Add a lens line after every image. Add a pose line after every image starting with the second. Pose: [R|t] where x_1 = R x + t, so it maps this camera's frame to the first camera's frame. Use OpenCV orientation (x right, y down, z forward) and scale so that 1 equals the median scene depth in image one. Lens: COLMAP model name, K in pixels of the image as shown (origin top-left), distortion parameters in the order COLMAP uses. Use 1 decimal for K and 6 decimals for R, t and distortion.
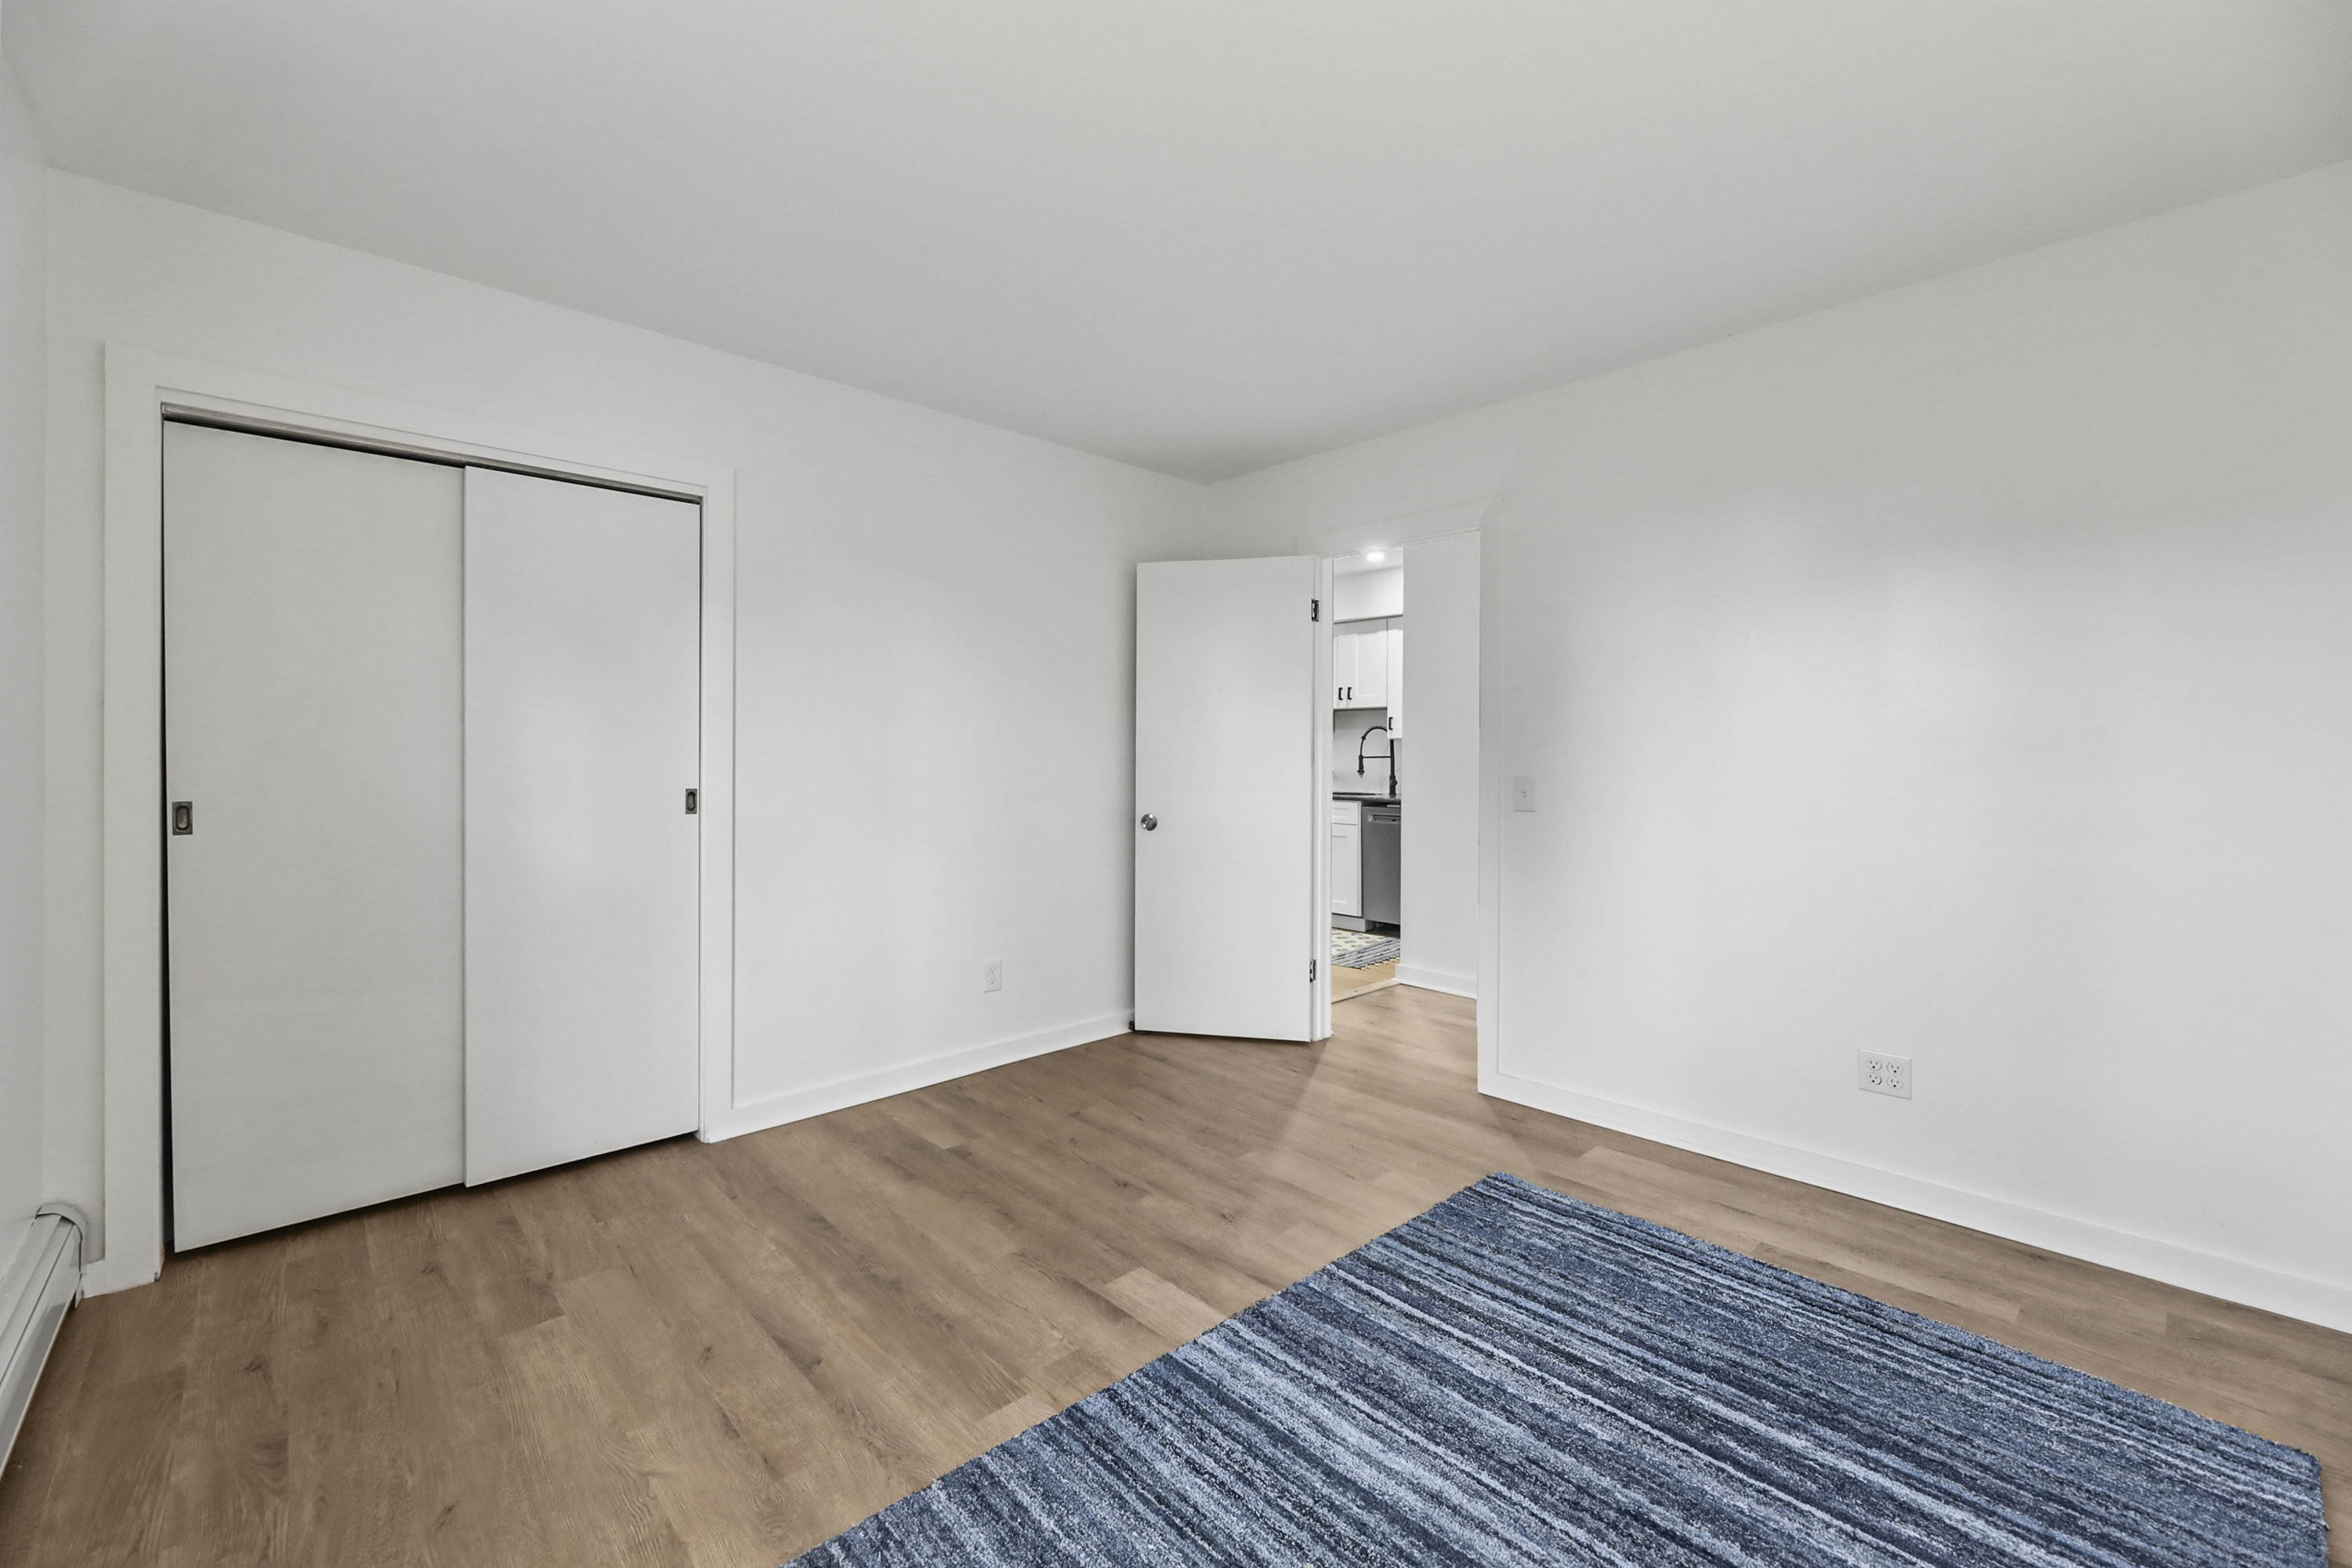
lens RADIAL K [[949.0, 0, 1176.3], [0, 949.0, 766.9], [0, 0, 1]] dist [-0.003847, -0.001402]
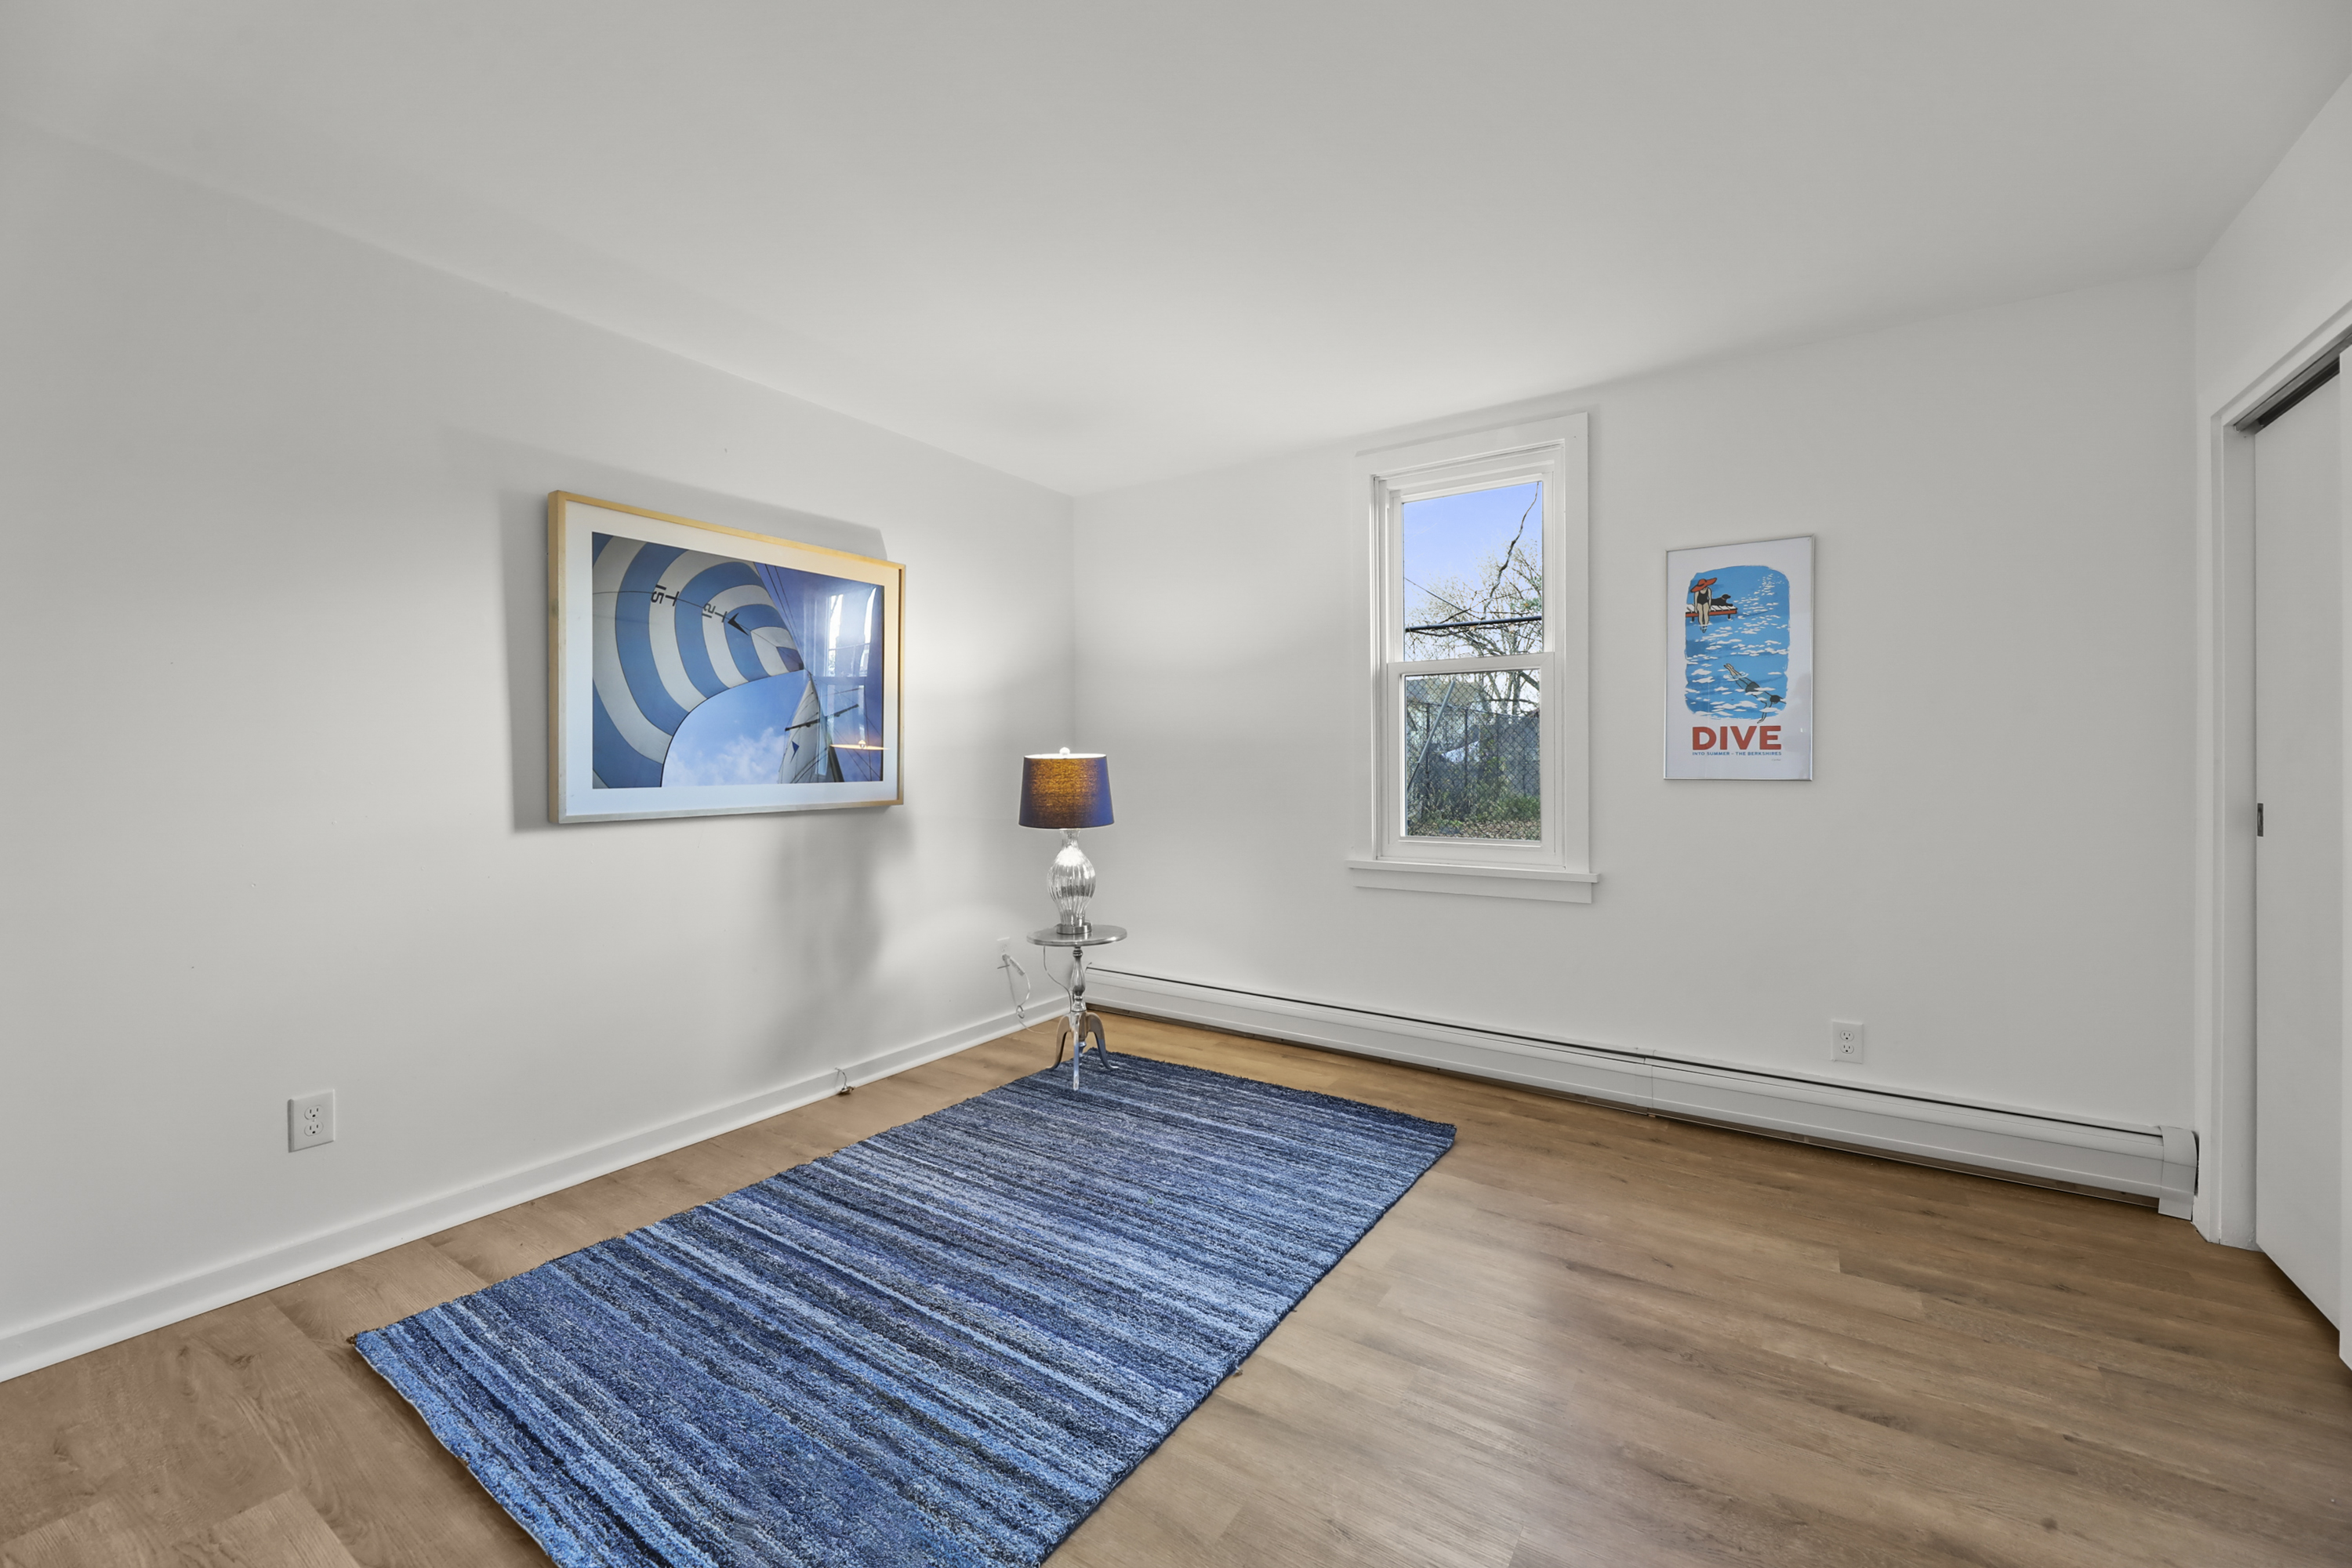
lens RADIAL K [[949.0, 0, 1168.9], [0, 949.0, 769.8], [0, 0, 1]] dist [-0.003847, -0.001402]
pose [[-0.972897, 0.003031, -0.231221, 0.388133], [-0.001178, 0.999836, 0.018062, -0.020211], [0.231237, 0.017845, -0.972734, 2.036570]]
